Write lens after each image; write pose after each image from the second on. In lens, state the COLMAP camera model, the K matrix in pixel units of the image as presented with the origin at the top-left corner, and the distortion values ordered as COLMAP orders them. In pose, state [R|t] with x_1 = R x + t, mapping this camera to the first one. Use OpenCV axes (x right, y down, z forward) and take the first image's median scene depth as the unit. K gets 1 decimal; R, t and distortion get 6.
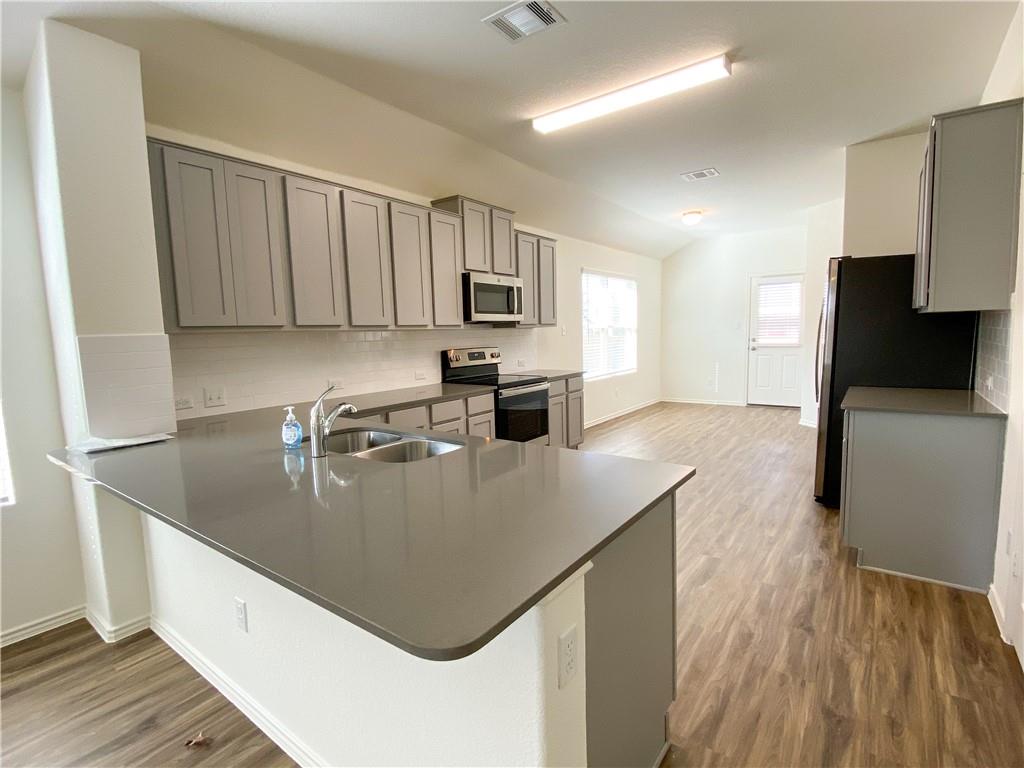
lens RADIAL K [[496.3, 0, 509.5], [0, 496.3, 375.3], [0, 0, 1]] dist [0.077348, -0.066091]
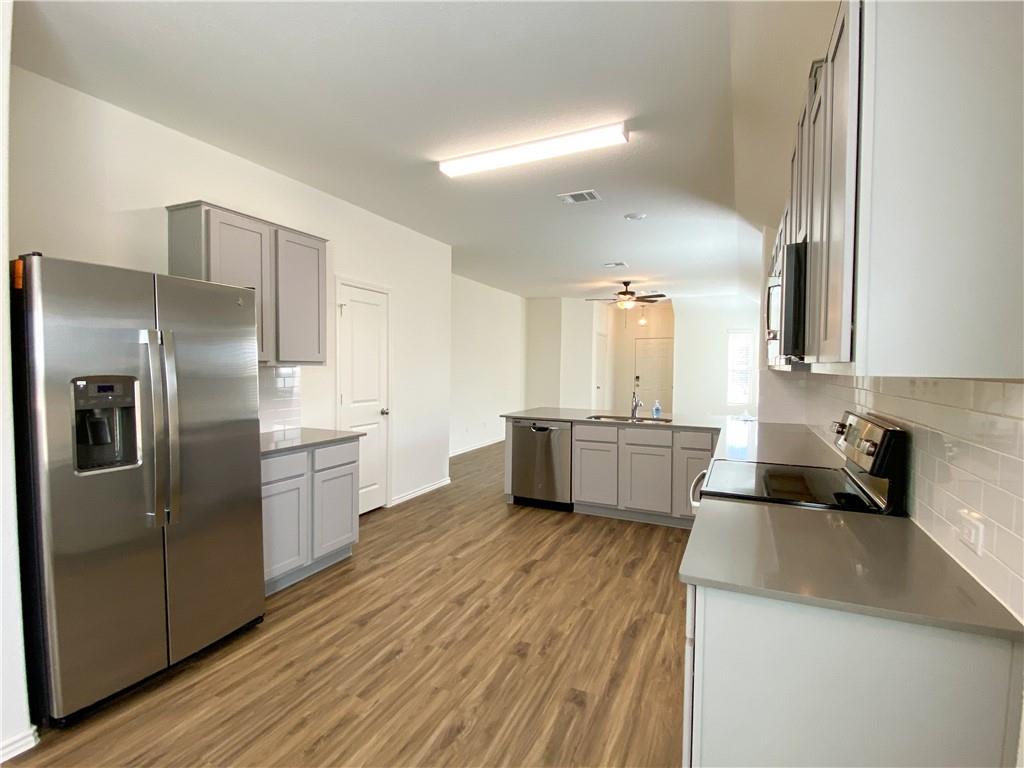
lens RADIAL K [[496.3, 0, 509.5], [0, 496.3, 375.3], [0, 0, 1]] dist [0.077348, -0.066091]
pose [[-0.979929, 0.023091, -0.198004, 0.318928], [0.000440, 0.993517, 0.113684, -0.143252], [0.199346, 0.111316, -0.973586, 1.391079]]
